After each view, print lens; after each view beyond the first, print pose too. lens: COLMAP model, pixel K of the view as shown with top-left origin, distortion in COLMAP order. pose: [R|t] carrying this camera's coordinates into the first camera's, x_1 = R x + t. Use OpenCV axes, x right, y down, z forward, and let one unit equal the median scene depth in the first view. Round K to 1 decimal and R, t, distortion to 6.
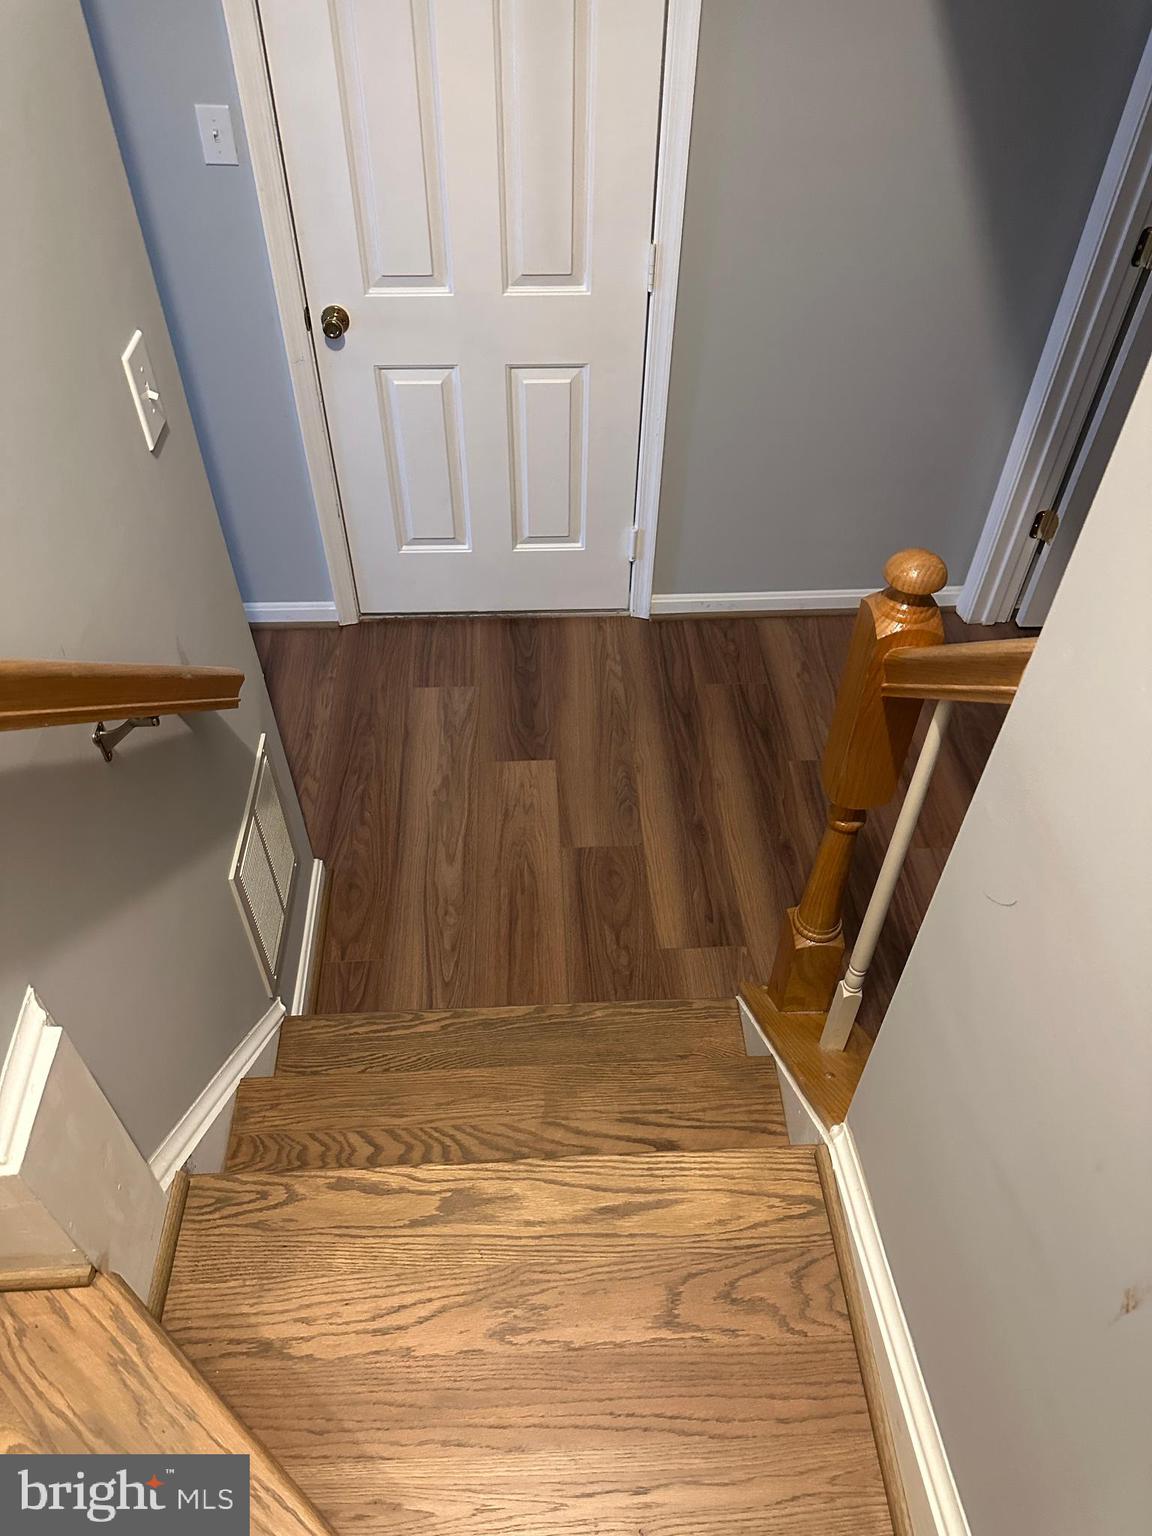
lens RADIAL K [[1085.8, 0, 573.0], [0, 1085.8, 767.4], [0, 0, 1]] dist [0.062254, -0.041900]
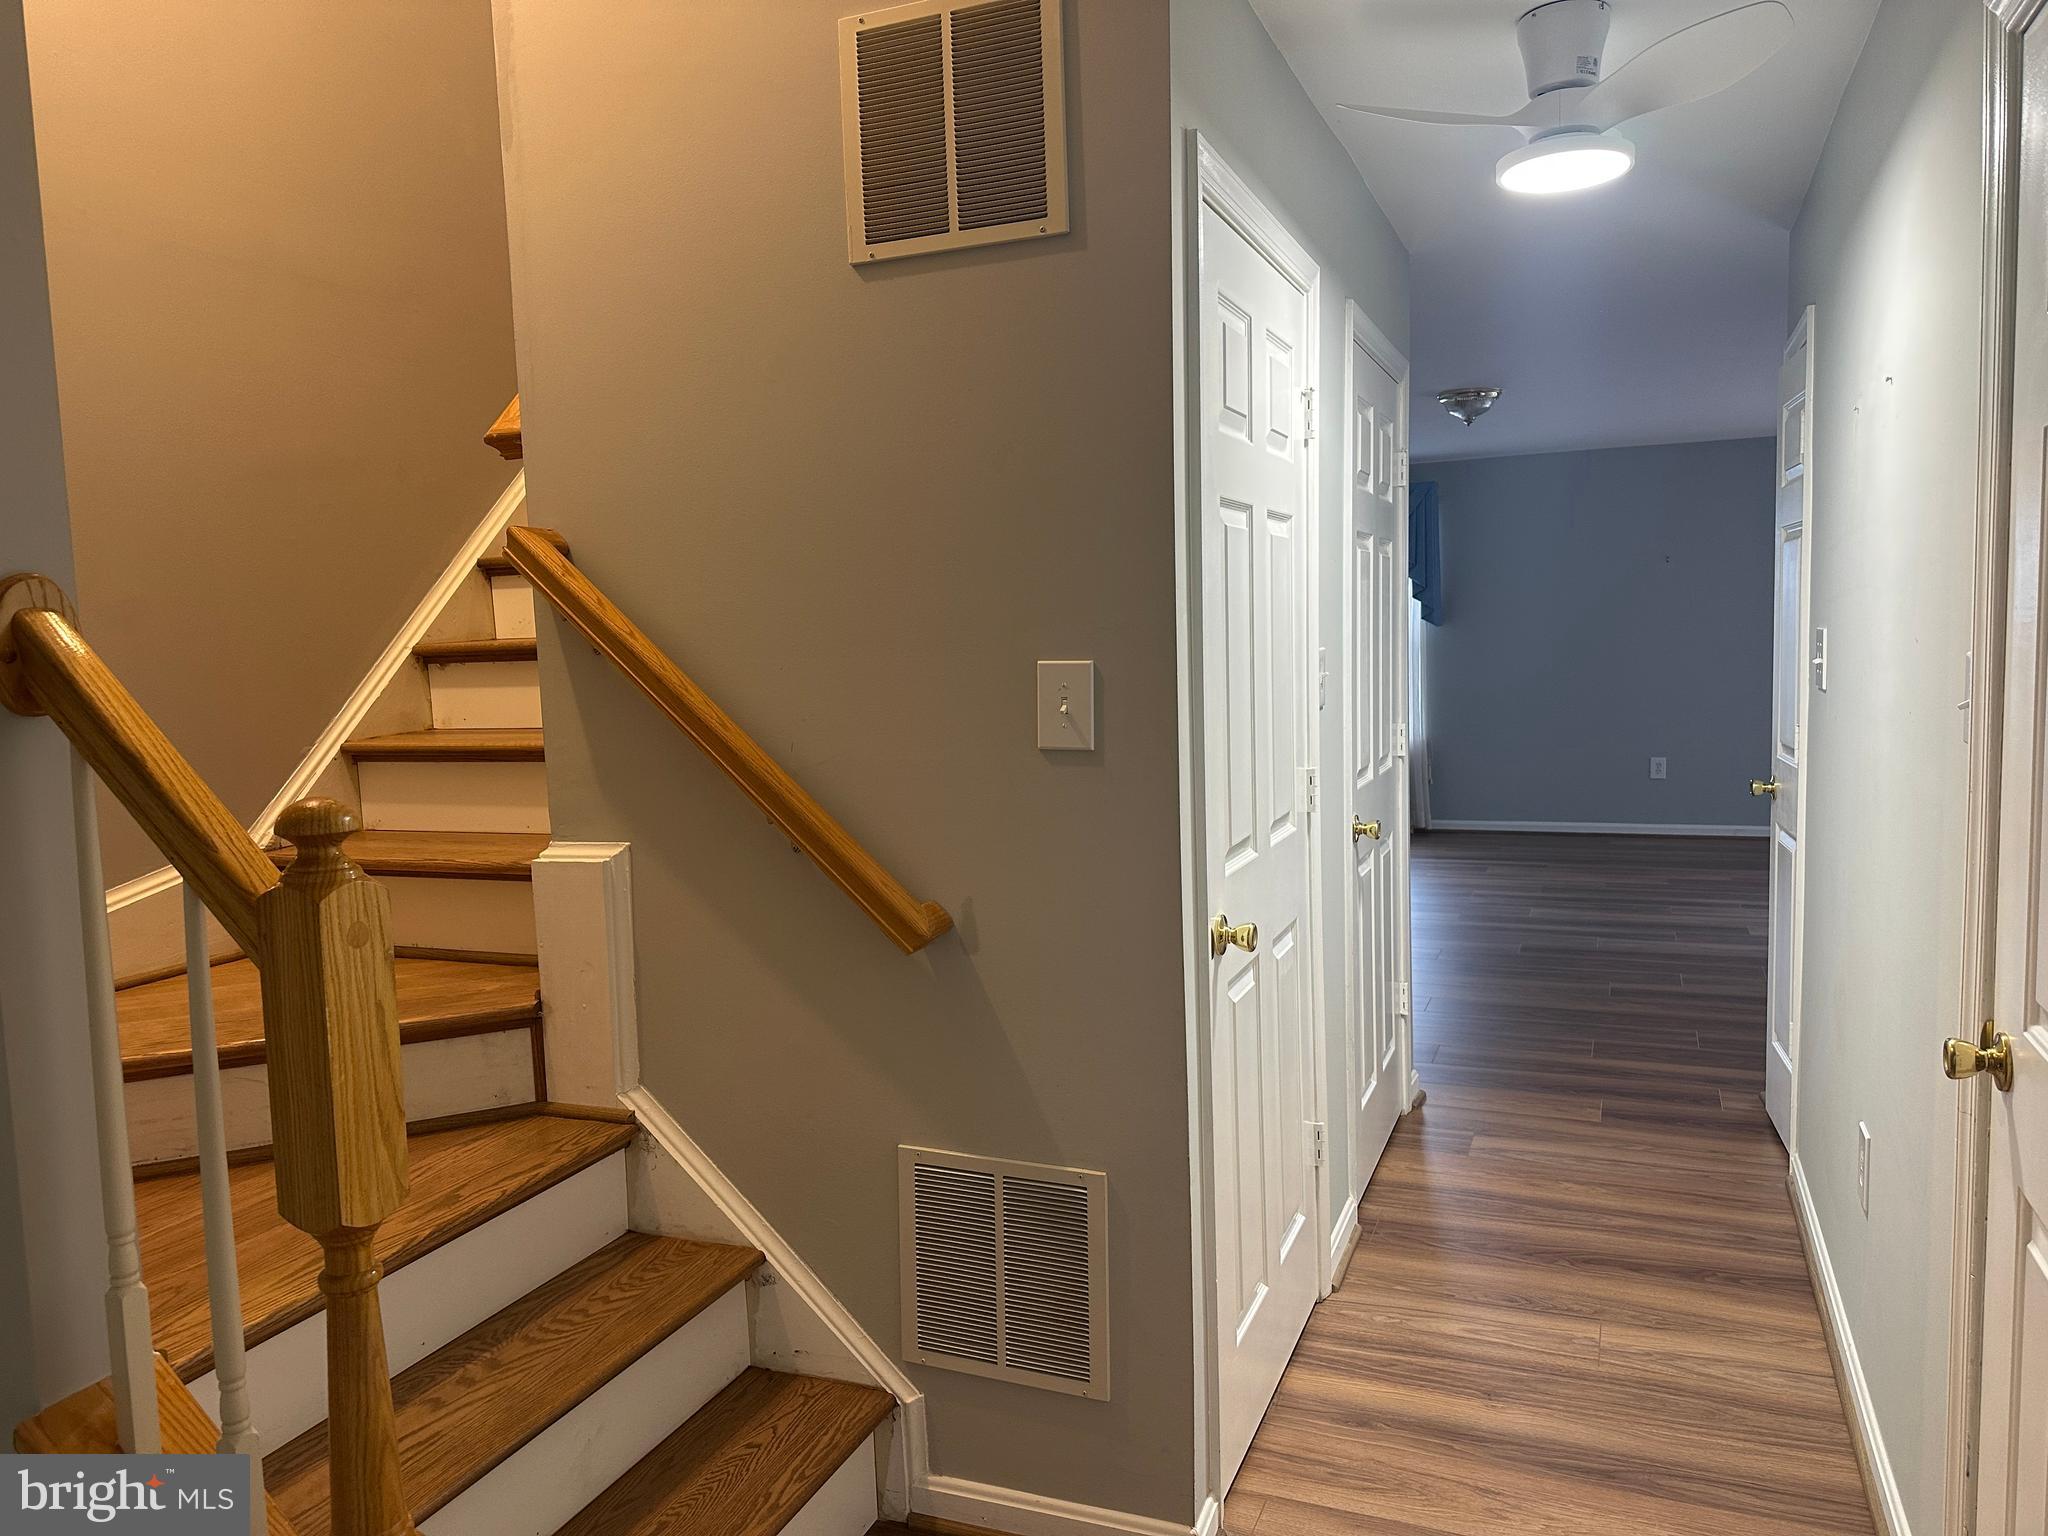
lens RADIAL K [[1447.8, 0, 1001.1], [0, 1447.8, 761.7], [0, 0, 1]] dist [0.062254, -0.041900]
pose [[-0.438125, 0.081073, -0.895251, 0.940796], [-0.626906, 0.686200, 0.368942, -0.807846], [0.644232, 0.722881, -0.249816, 1.398868]]
